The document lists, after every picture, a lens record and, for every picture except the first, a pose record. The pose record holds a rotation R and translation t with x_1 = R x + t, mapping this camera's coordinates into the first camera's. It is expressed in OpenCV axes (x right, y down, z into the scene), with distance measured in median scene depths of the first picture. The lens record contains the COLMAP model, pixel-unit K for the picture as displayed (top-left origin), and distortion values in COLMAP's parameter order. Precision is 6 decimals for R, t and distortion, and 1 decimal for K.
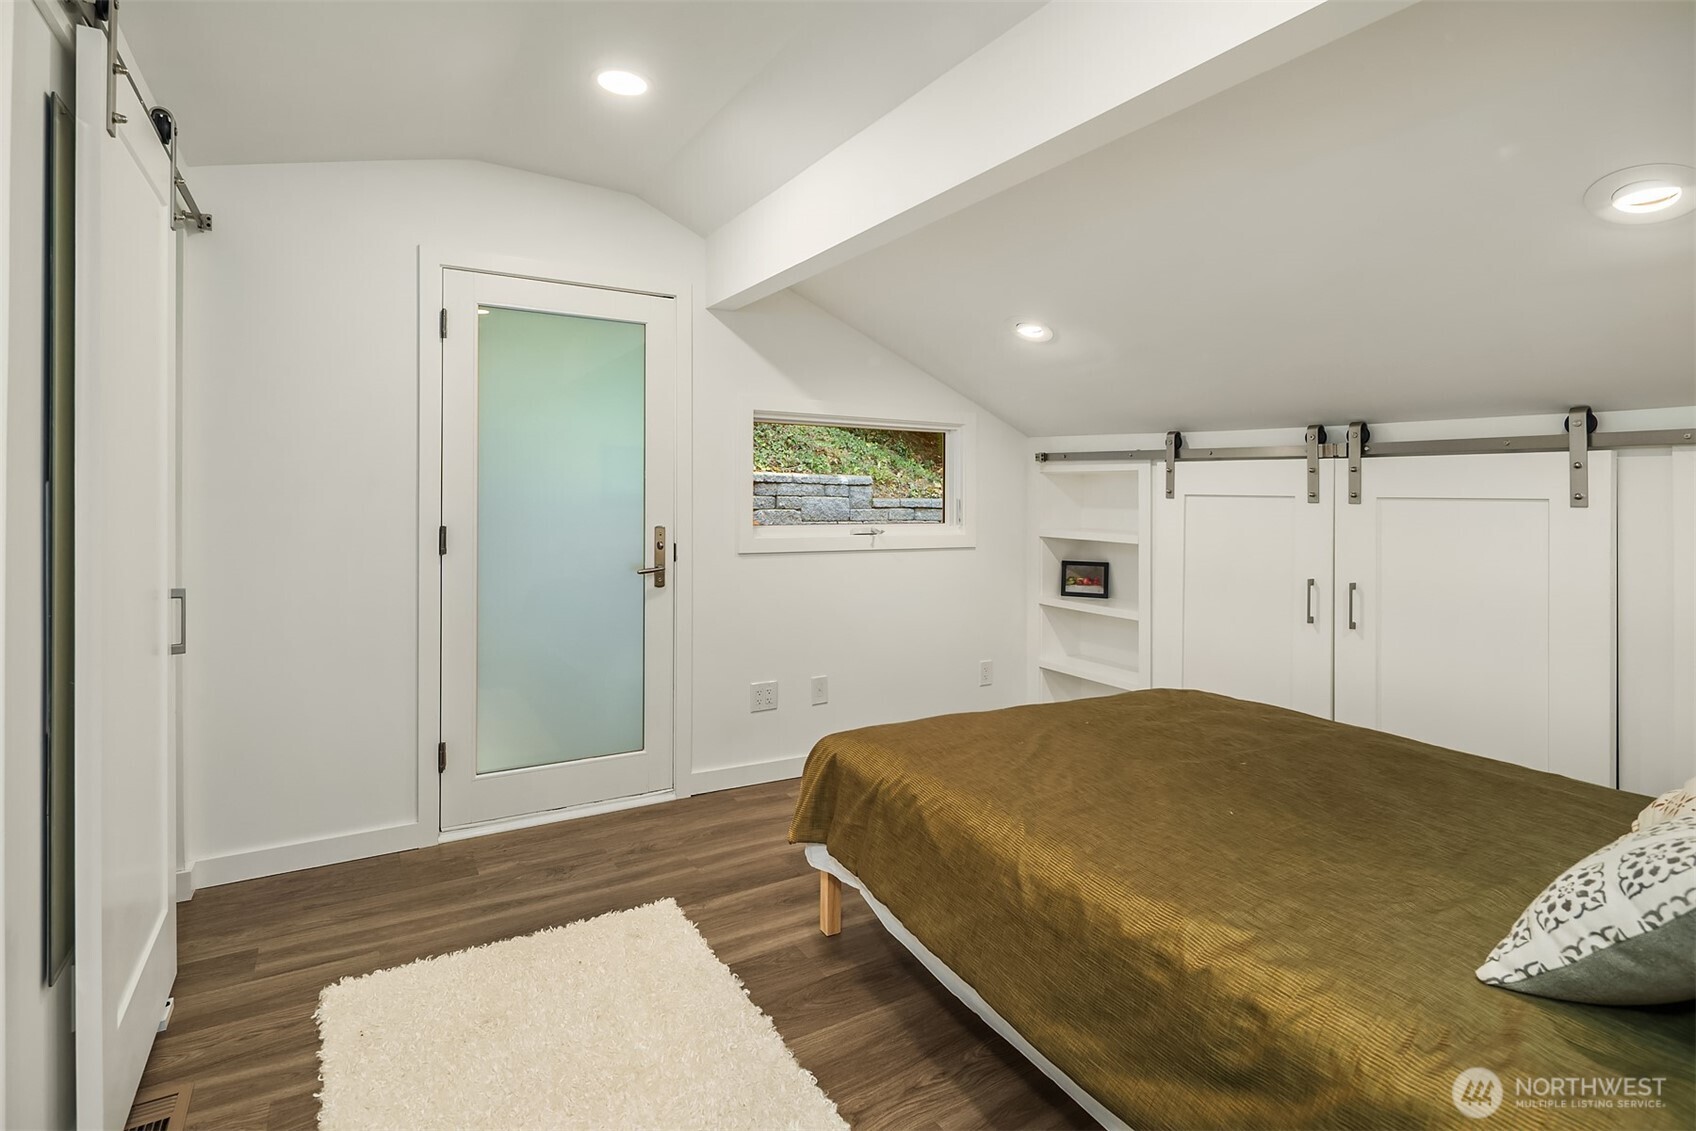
lens RADIAL K [[832.9, 0, 842.6], [0, 832.9, 481.8], [0, 0, 1]] dist [0.001080, 0.000134]
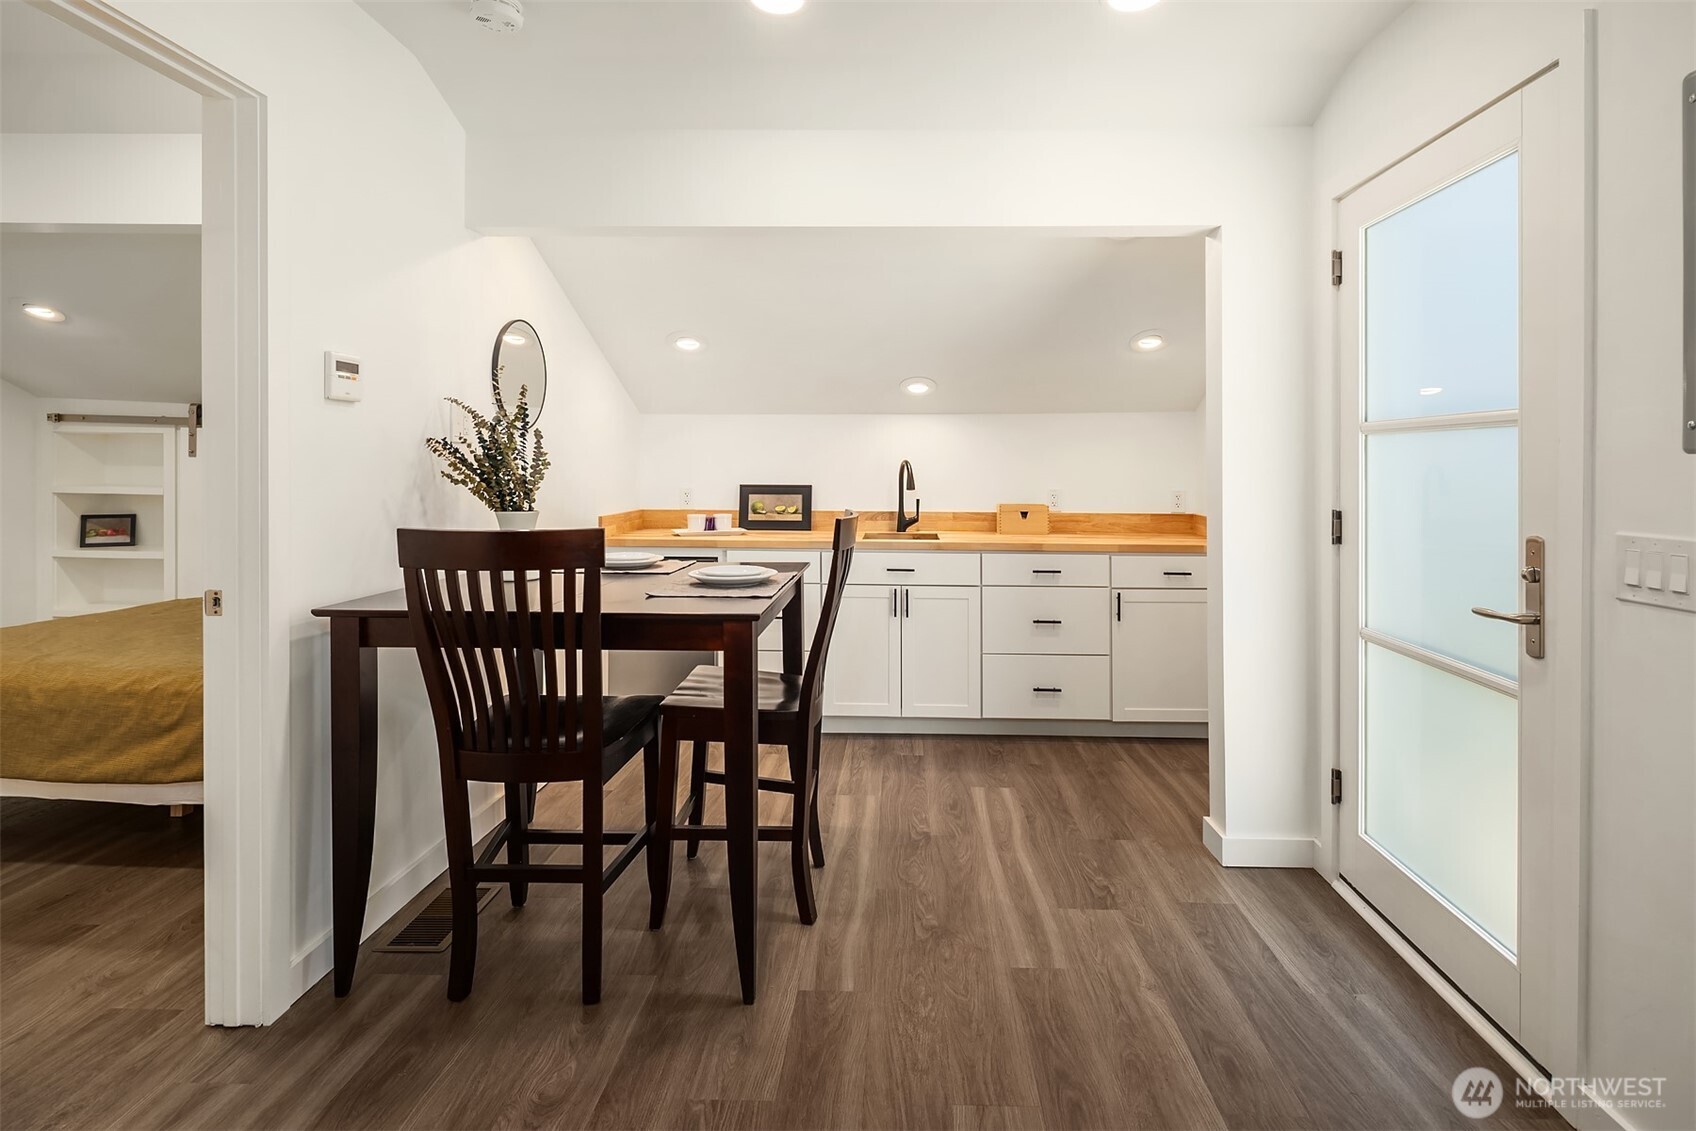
lens RADIAL K [[845.2, 0, 853.2], [0, 845.2, 473.4], [0, 0, 1]] dist [0.001608, 0.000240]
pose [[0.553596, -0.012530, 0.832691, -0.113767], [-0.018339, 0.999461, 0.027232, -0.008161], [-0.832584, -0.030347, 0.553067, -0.523232]]
